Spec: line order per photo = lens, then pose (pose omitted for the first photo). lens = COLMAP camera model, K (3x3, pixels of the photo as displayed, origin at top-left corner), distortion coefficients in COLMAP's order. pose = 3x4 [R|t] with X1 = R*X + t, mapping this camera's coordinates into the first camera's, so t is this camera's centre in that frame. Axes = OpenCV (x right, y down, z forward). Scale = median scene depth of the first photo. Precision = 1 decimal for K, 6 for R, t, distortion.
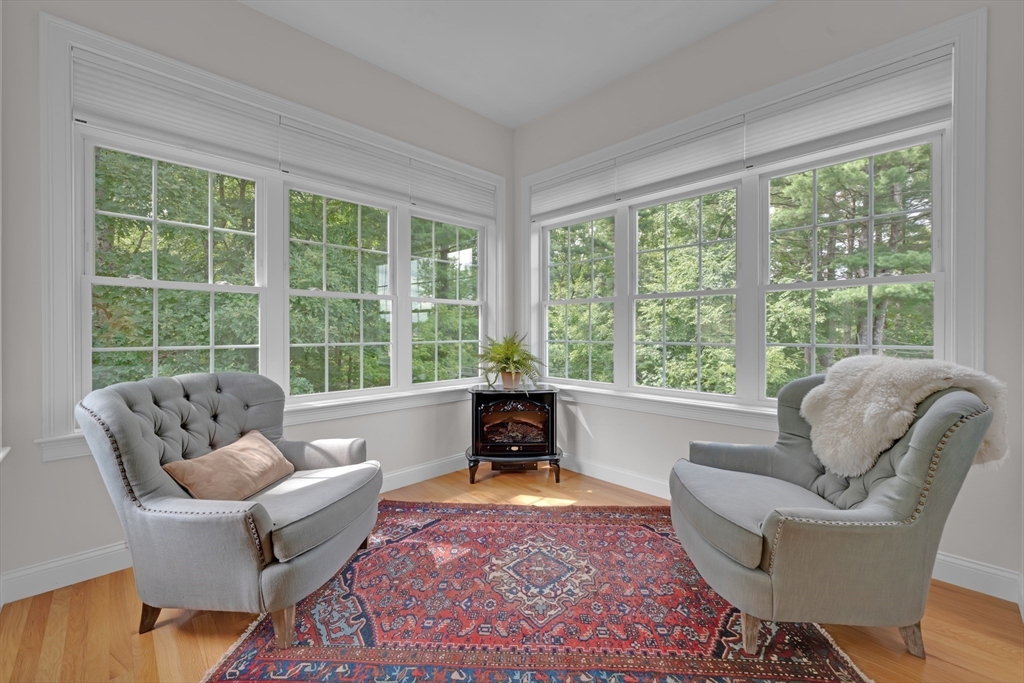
lens RADIAL K [[416.5, 0, 512.1], [0, 416.5, 337.5], [0, 0, 1]] dist [0.000350, 0.000002]
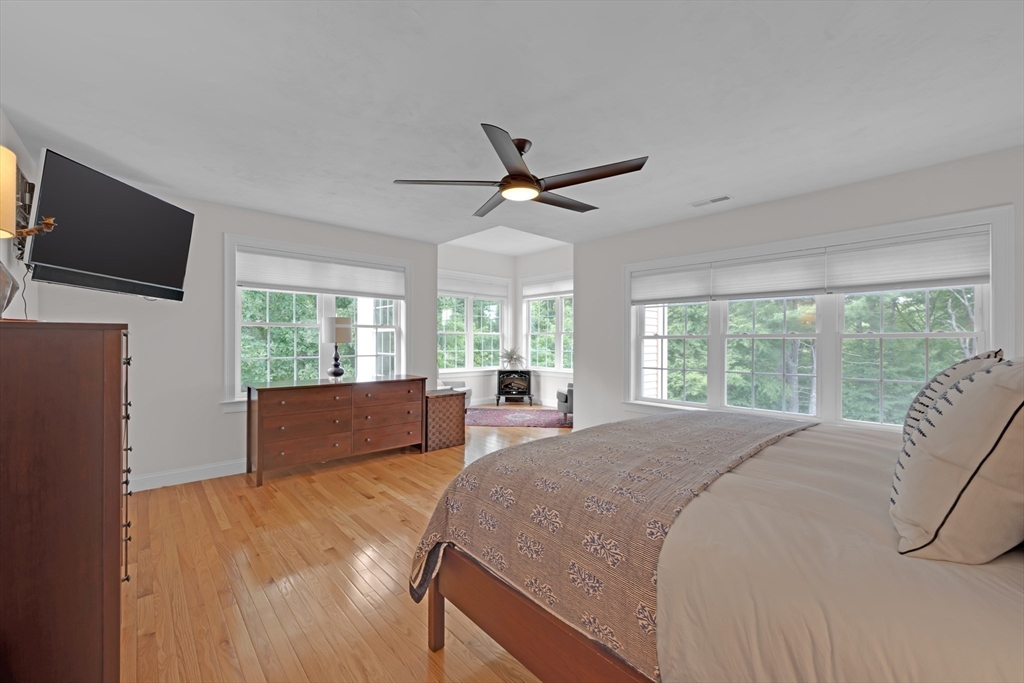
lens RADIAL K [[414.5, 0, 511.7], [0, 414.5, 343.3], [0, 0, 1]] dist [-0.000027, 0.000000]
pose [[0.999402, 0.003996, -0.034332, 0.073398], [-0.004208, 0.999972, -0.006117, -0.018937], [0.034306, 0.006258, 0.999392, -1.493325]]
